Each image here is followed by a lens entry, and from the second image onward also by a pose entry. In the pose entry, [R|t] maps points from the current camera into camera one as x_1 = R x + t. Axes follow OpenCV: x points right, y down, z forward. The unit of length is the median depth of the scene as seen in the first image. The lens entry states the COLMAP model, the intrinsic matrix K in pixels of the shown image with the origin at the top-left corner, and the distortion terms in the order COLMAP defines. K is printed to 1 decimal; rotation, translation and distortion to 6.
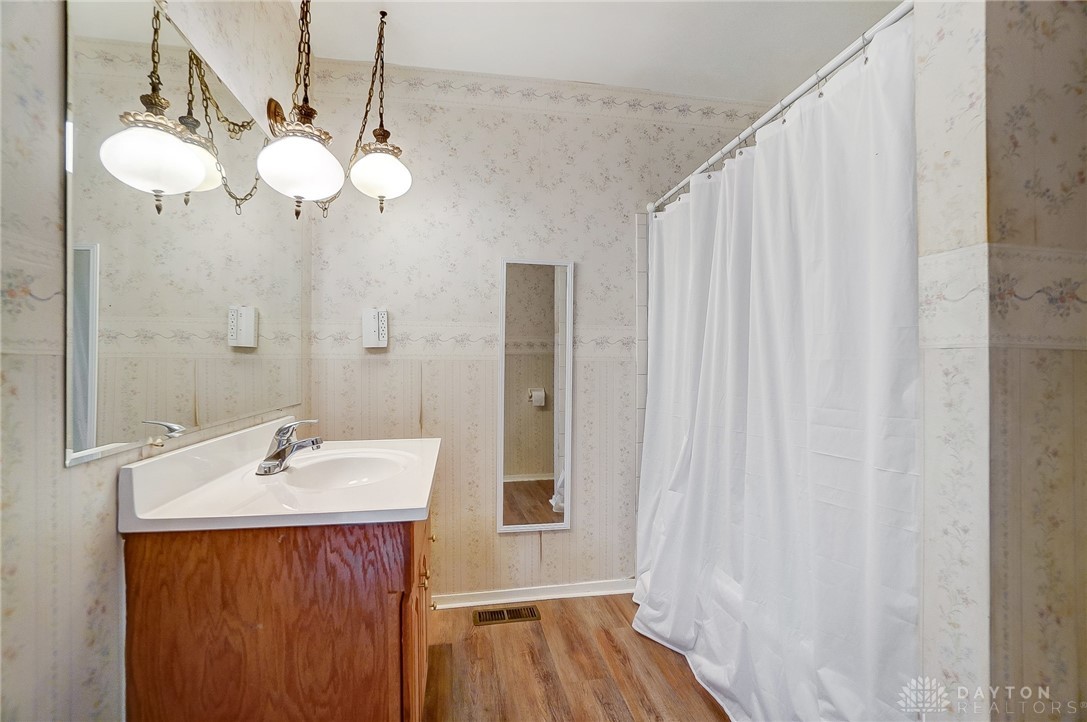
lens RADIAL K [[496.6, 0, 543.5], [0, 496.6, 361.0], [0, 0, 1]] dist [-0.061222, 0.022155]
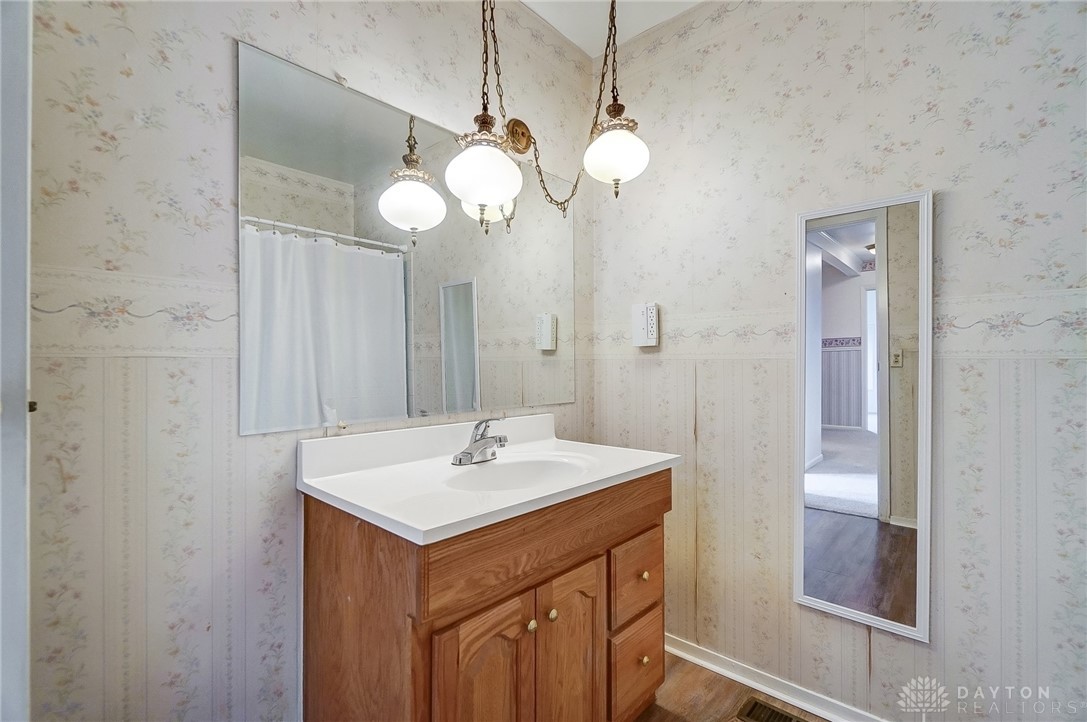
lens RADIAL K [[483.3, 0, 543.5], [0, 483.3, 361.0], [0, 0, 1]] dist [-0.000212, -0.001206]
pose [[0.601156, -0.006462, -0.799105, 0.302079], [0.004657, 0.999979, -0.004583, 0.003411], [0.799118, -0.000966, 0.601174, 0.356084]]
